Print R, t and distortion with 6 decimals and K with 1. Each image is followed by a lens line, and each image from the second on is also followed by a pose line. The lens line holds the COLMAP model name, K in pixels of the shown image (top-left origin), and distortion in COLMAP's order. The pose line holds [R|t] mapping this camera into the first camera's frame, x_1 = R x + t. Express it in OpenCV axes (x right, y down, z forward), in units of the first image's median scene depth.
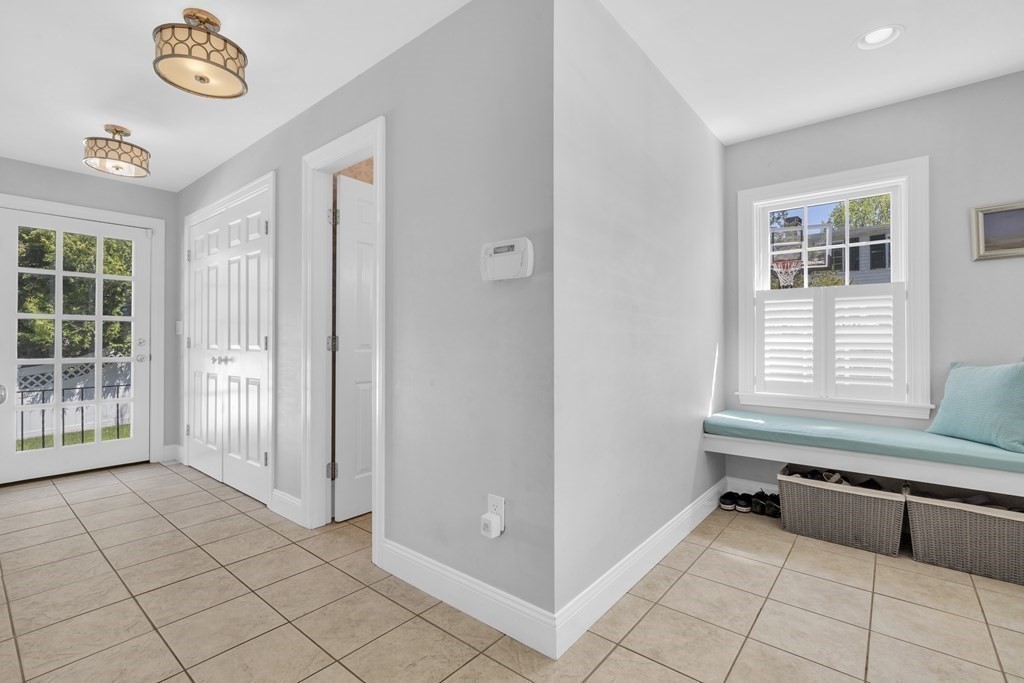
lens RADIAL K [[465.0, 0, 506.6], [0, 465.0, 338.6], [0, 0, 1]] dist [-0.010619, 0.003683]
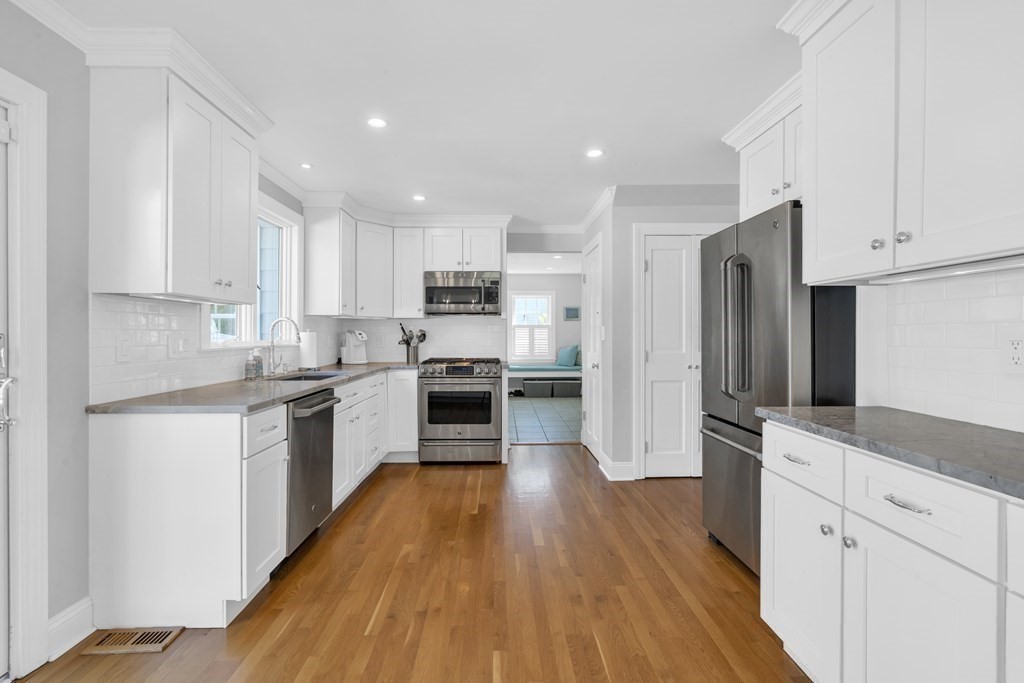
lens RADIAL K [[465.0, 0, 510.6], [0, 465.0, 338.5], [0, 0, 1]] dist [-0.010619, 0.003683]
pose [[0.750597, 0.000954, 0.660760, -1.712230], [-0.004133, 0.999986, 0.003252, -0.028765], [-0.660748, -0.005172, 0.750590, -1.465495]]
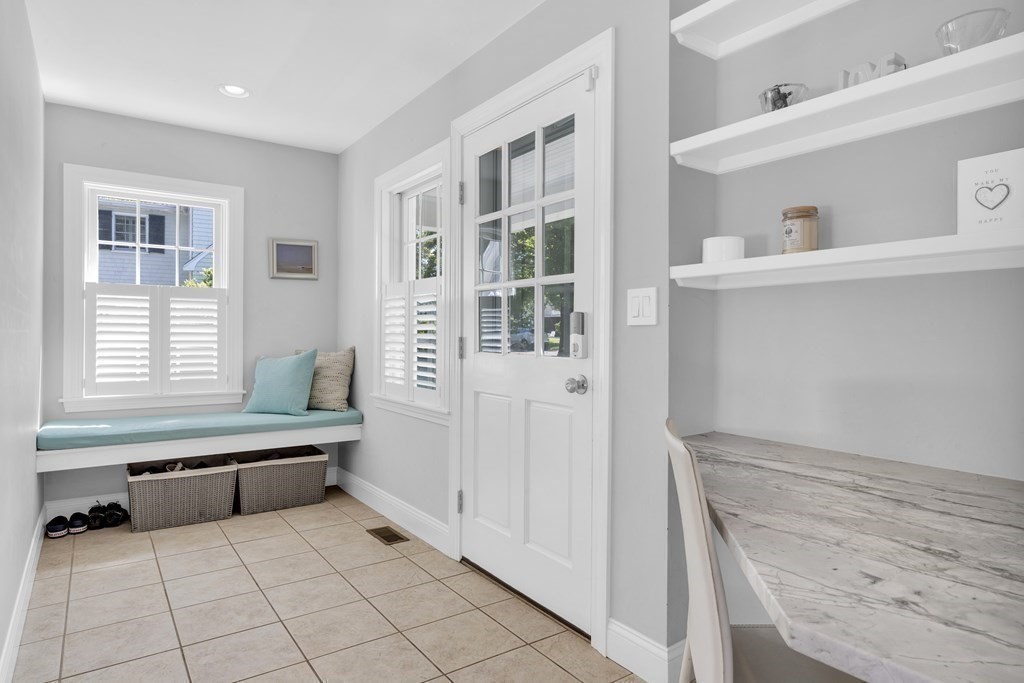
lens RADIAL K [[591.9, 0, 513.9], [0, 591.9, 332.8], [0, 0, 1]] dist [0.004833, 0.001828]
pose [[0.246607, 0.006161, 0.969096, -0.420494], [-0.009770, 0.999945, -0.003871, -0.011597], [-0.969066, -0.008513, 0.246654, -0.086396]]
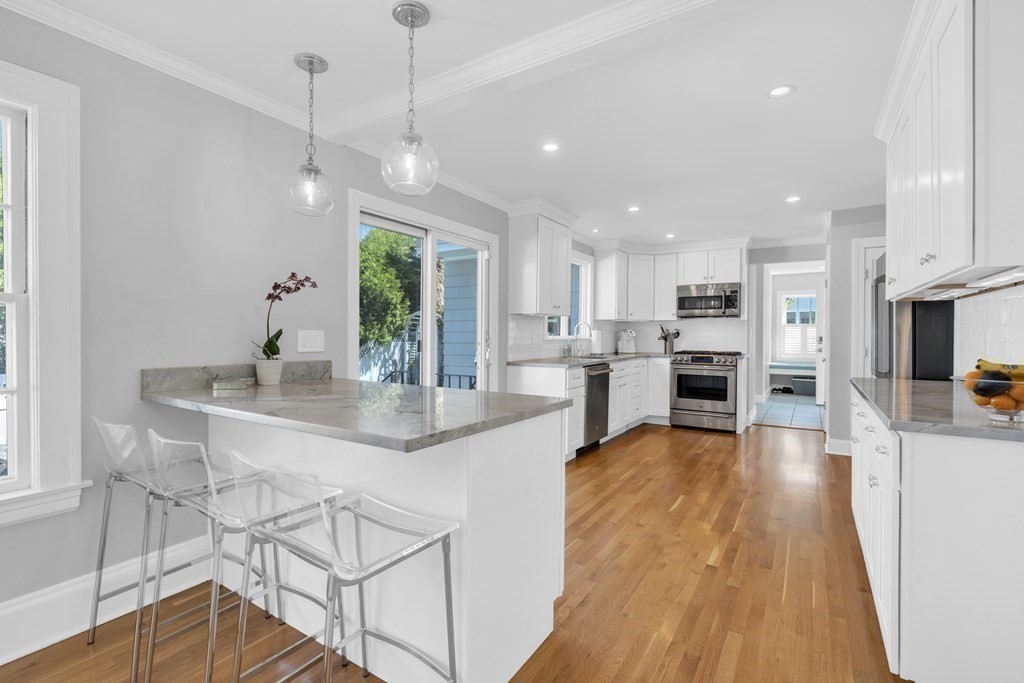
lens RADIAL K [[465.0, 0, 507.5], [0, 465.0, 336.4], [0, 0, 1]] dist [-0.010619, 0.003683]
pose [[0.993104, 0.009610, 0.116845, -1.930034], [-0.010431, 0.999925, 0.006421, -0.023409], [-0.116775, -0.007595, 0.993129, -2.179923]]
